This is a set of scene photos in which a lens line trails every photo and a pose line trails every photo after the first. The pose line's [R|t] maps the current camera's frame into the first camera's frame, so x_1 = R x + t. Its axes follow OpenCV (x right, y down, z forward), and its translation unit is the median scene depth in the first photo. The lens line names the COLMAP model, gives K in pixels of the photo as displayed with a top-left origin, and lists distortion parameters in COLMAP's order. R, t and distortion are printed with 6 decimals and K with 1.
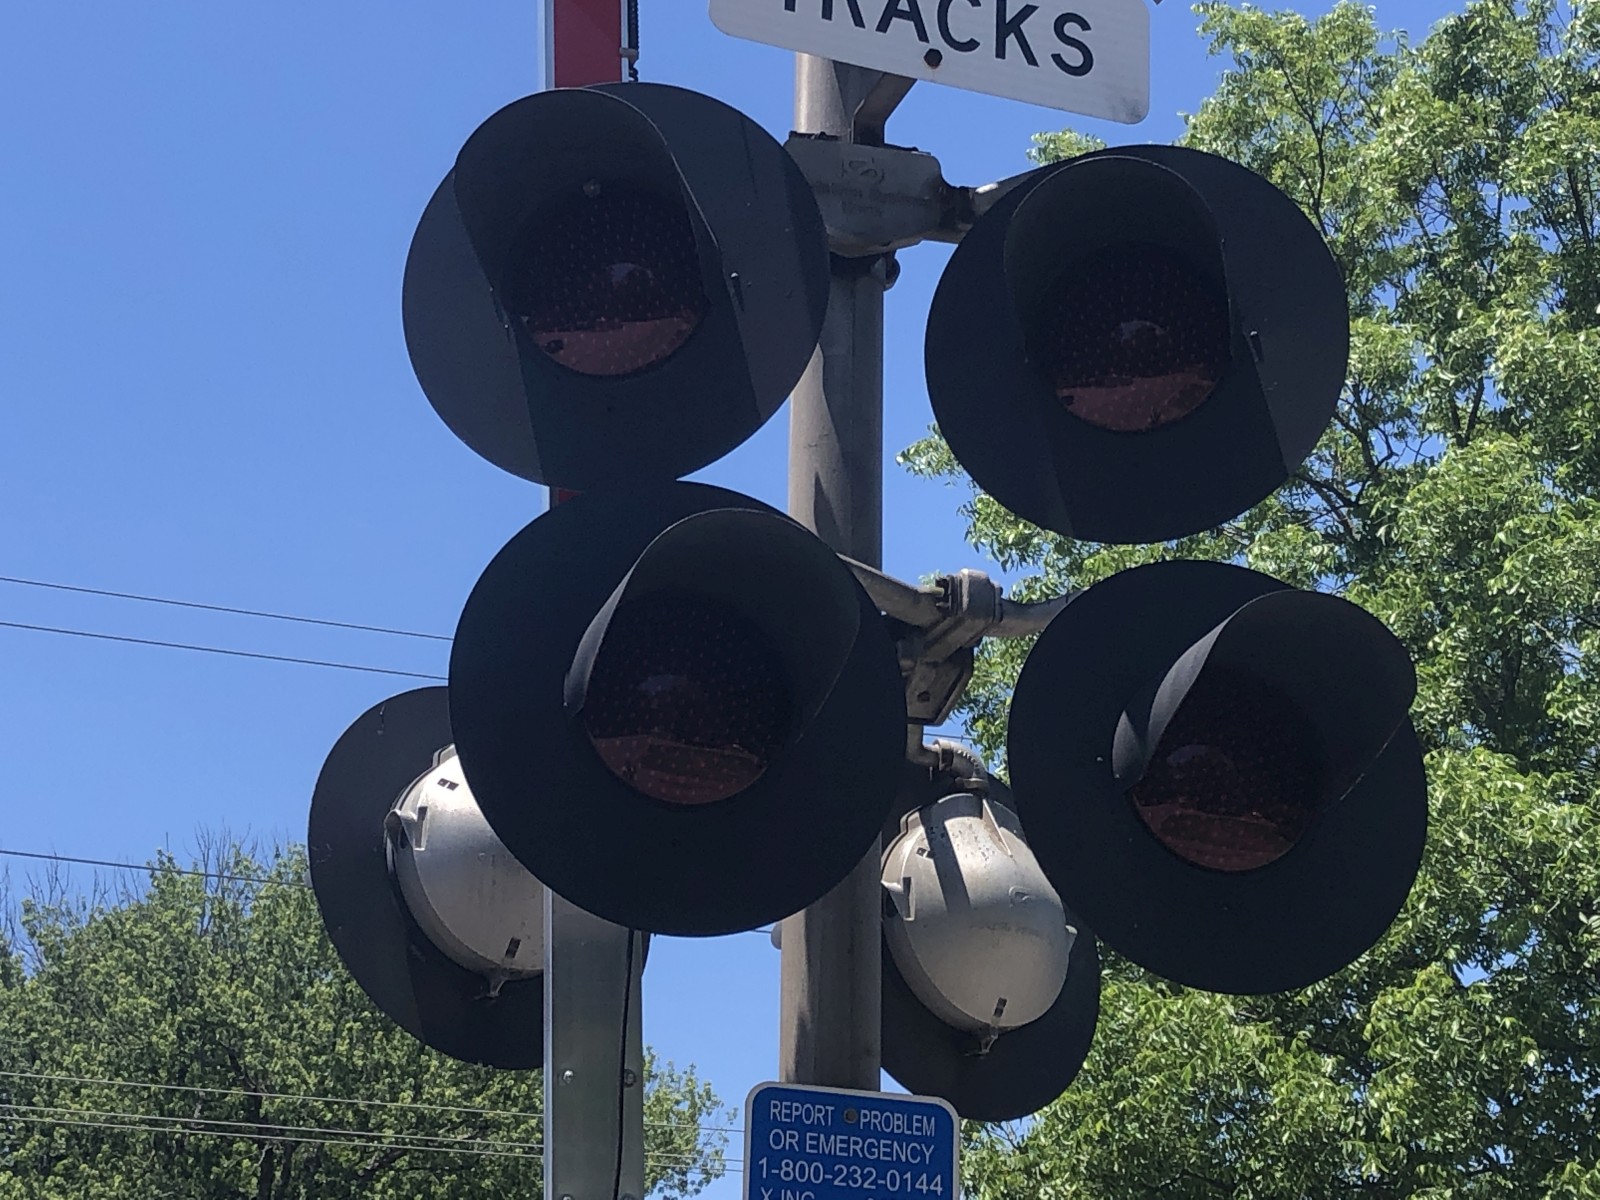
lens RADIAL K [[3309.6, 0, 799.6], [0, 3309.6, 600.3], [0, 0, 1]] dist [0.248330, -0.014713]
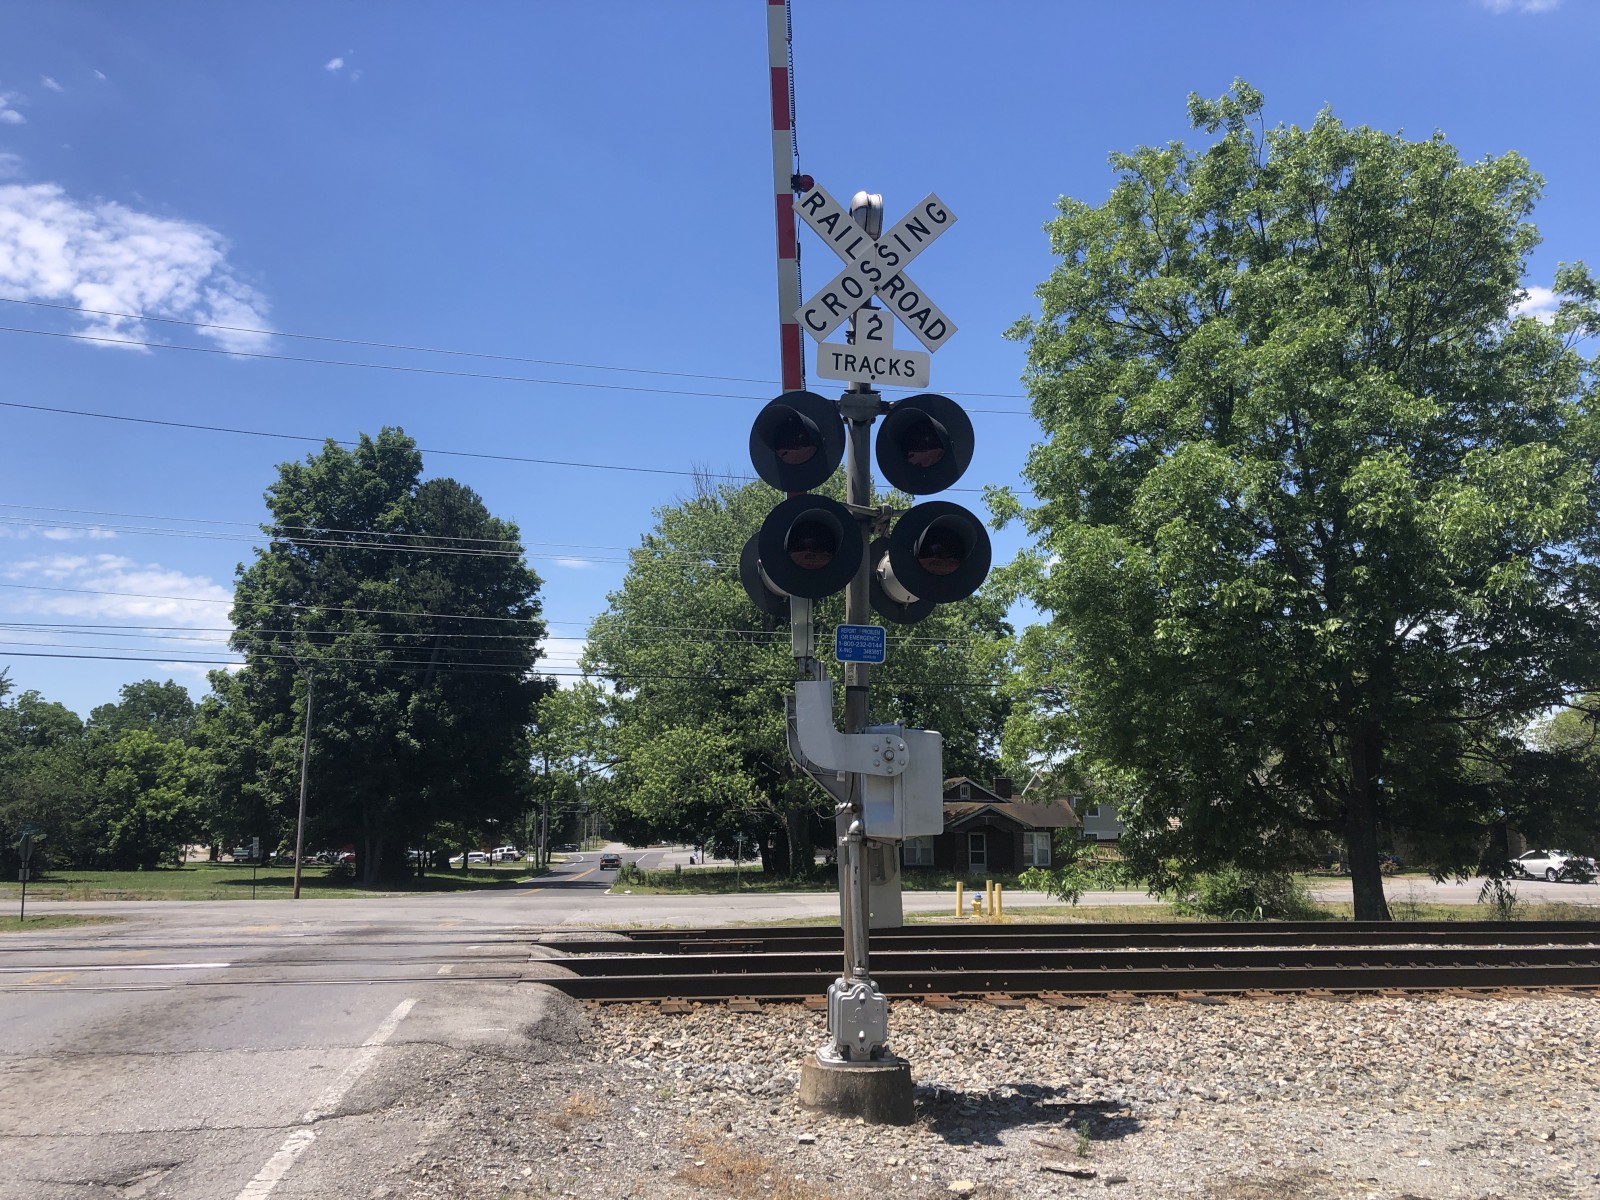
lens RADIAL K [[1278.3, 0, 797.7], [0, 1278.3, 585.2], [0, 0, 1]] dist [0.095036, -0.219734]
pose [[0.985069, -0.028973, -0.169705, 0.209345], [0.058961, 0.982901, 0.174442, -0.191091], [0.161749, -0.181843, 0.969933, -0.604036]]
